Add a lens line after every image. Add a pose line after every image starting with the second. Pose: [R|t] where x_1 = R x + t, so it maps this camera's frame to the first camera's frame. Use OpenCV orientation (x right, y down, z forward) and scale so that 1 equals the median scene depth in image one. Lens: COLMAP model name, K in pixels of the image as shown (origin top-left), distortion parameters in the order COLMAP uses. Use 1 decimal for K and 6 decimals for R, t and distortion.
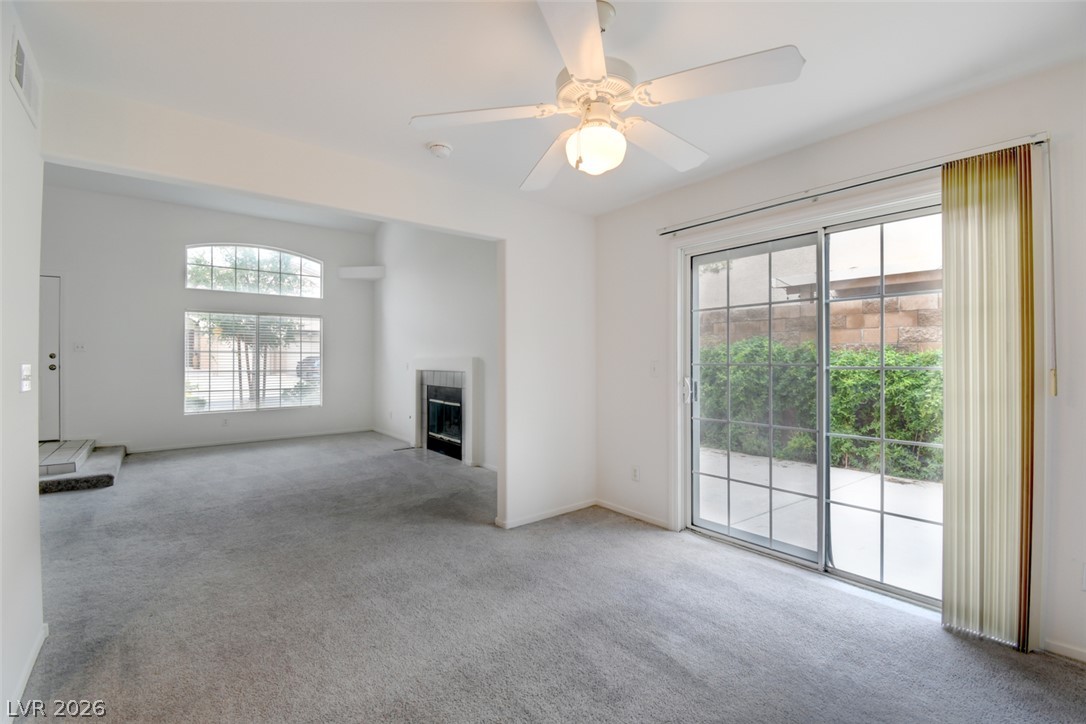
lens RADIAL K [[480.5, 0, 541.7], [0, 480.5, 362.7], [0, 0, 1]] dist [0.004251, -0.008862]
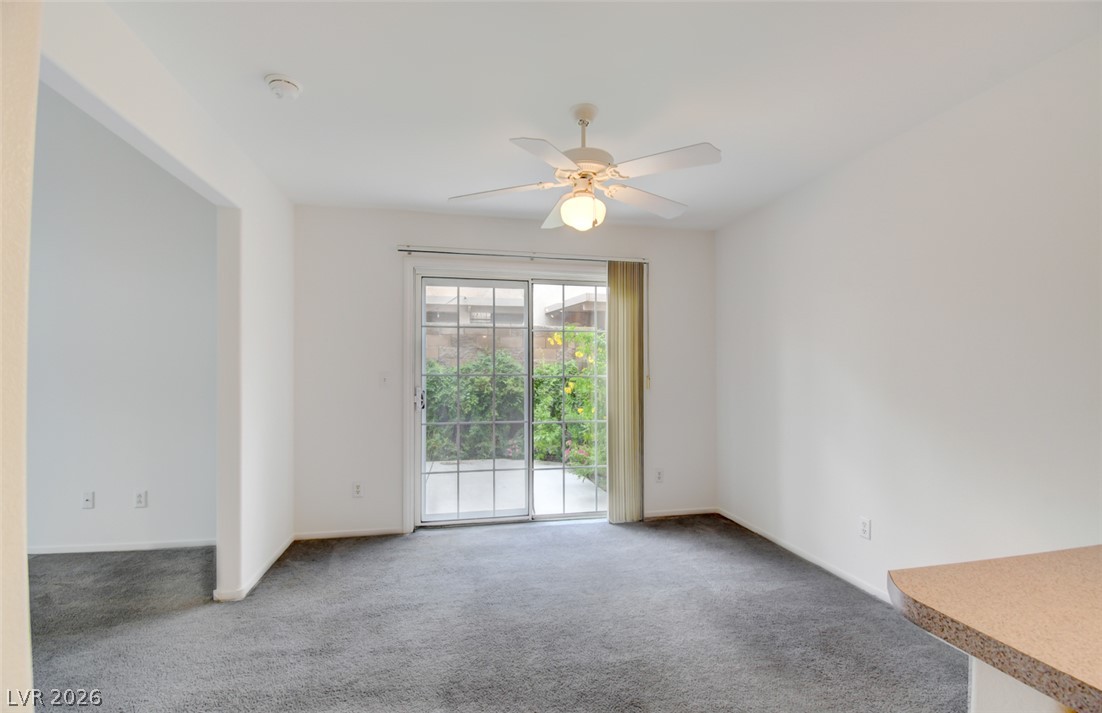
lens RADIAL K [[492.1, 0, 558.6], [0, 492.1, 360.6], [0, 0, 1]] dist [0.001644, 0.000096]
pose [[0.445005, 0.020621, 0.895291, -0.340340], [0.007051, 0.999623, -0.026529, 0.001773], [-0.895500, 0.018118, 0.444692, 0.135486]]
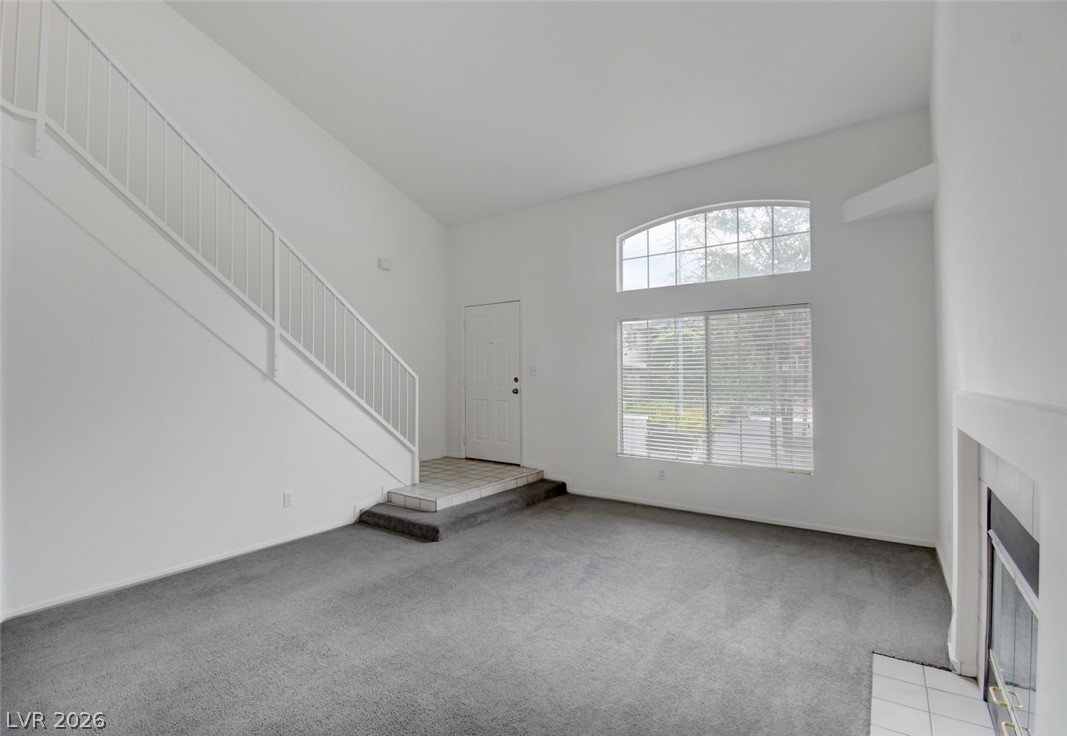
lens RADIAL K [[493.0, 0, 510.1], [0, 493.0, 366.7], [0, 0, 1]] dist [0.004136, -0.000550]
pose [[0.267834, -0.015073, -0.963347, -0.031268], [-0.000211, 0.999877, -0.015703, -0.027812], [0.963465, 0.004409, 0.267798, 0.765357]]
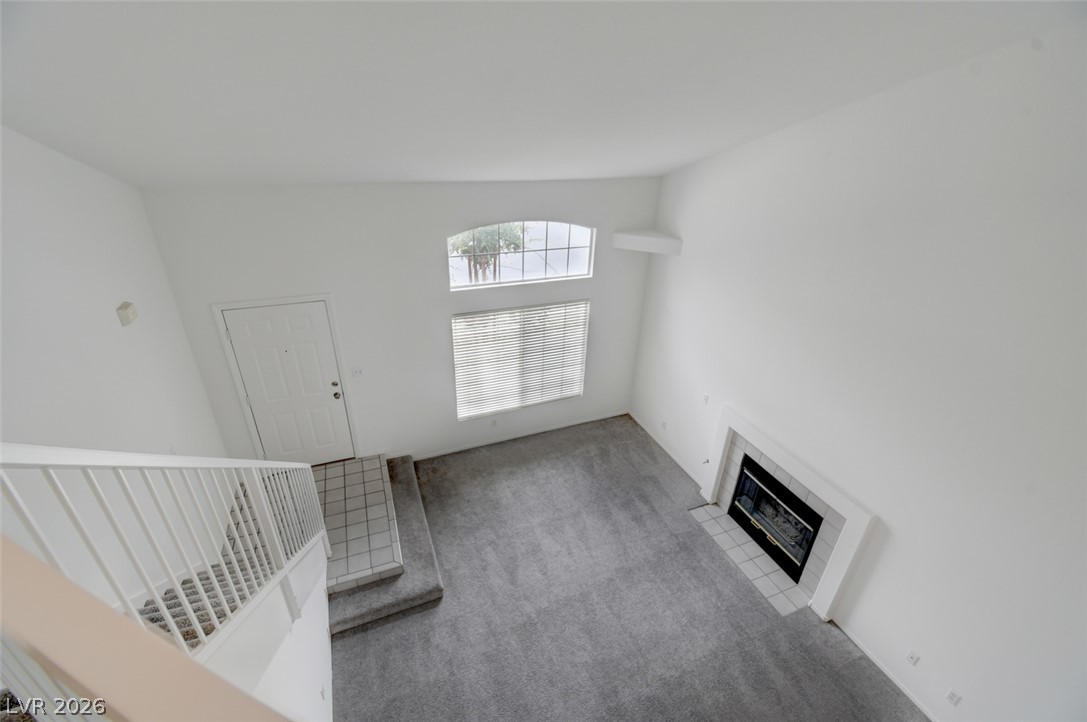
lens RADIAL K [[480.9, 0, 549.2], [0, 480.9, 352.5], [0, 0, 1]] dist [0.004251, -0.008862]
pose [[0.963375, 0.146474, -0.224618, -0.471548], [-0.033594, 0.896963, 0.440828, -0.519606], [0.266044, -0.417137, 0.869033, 0.368508]]
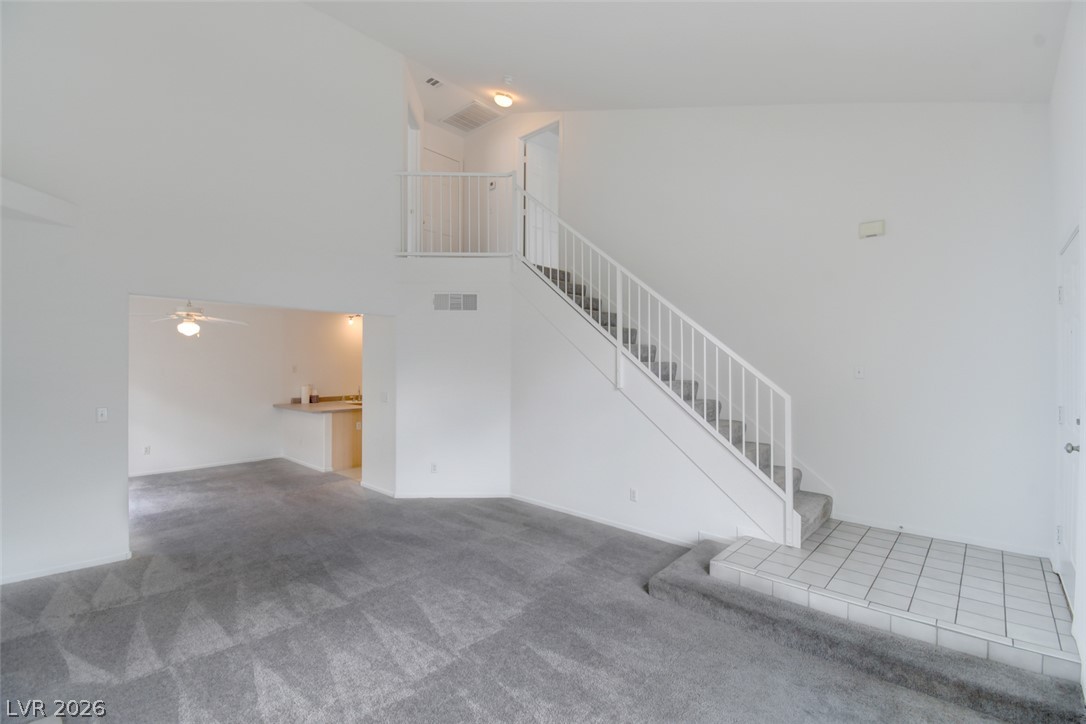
lens RADIAL K [[480.5, 0, 544.0], [0, 480.5, 366.1], [0, 0, 1]] dist [0.004251, -0.008862]
pose [[-0.985281, -0.004504, -0.170884, -0.541100], [-0.006011, 0.999947, 0.008302, -0.067279], [0.170837, 0.009207, -0.985256, 1.415299]]
